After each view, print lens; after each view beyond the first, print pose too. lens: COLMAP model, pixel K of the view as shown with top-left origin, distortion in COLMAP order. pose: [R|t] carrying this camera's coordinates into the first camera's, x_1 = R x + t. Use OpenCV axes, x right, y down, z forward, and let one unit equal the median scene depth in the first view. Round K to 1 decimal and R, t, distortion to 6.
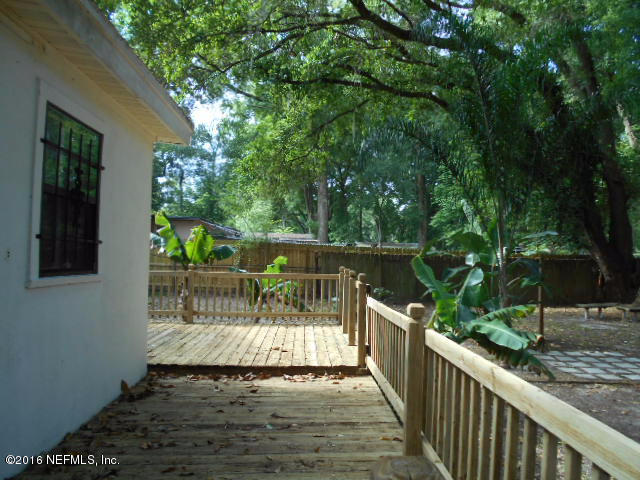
lens RADIAL K [[481.8, 0, 319.1], [0, 481.8, 242.9], [0, 0, 1]] dist [-0.002059, 0.000440]
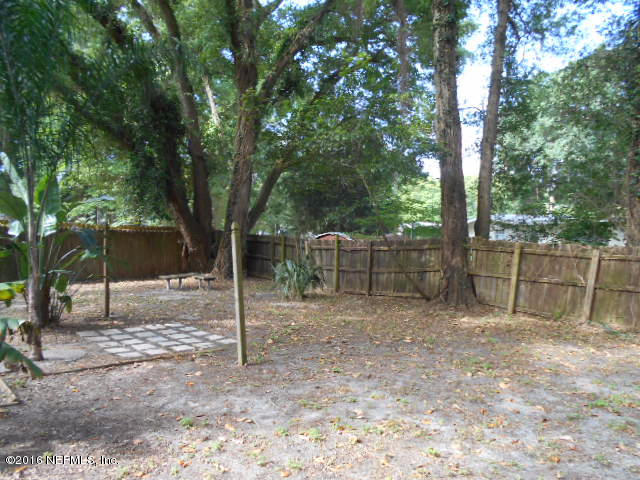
lens RADIAL K [[481.8, 0, 319.1], [0, 481.8, 242.9], [0, 0, 1]] dist [-0.002059, 0.000440]
pose [[0.736498, -0.012160, 0.676330, 0.111576], [-0.021916, 0.998885, 0.041825, 0.010438], [-0.676084, -0.045626, 0.735410, 0.054978]]
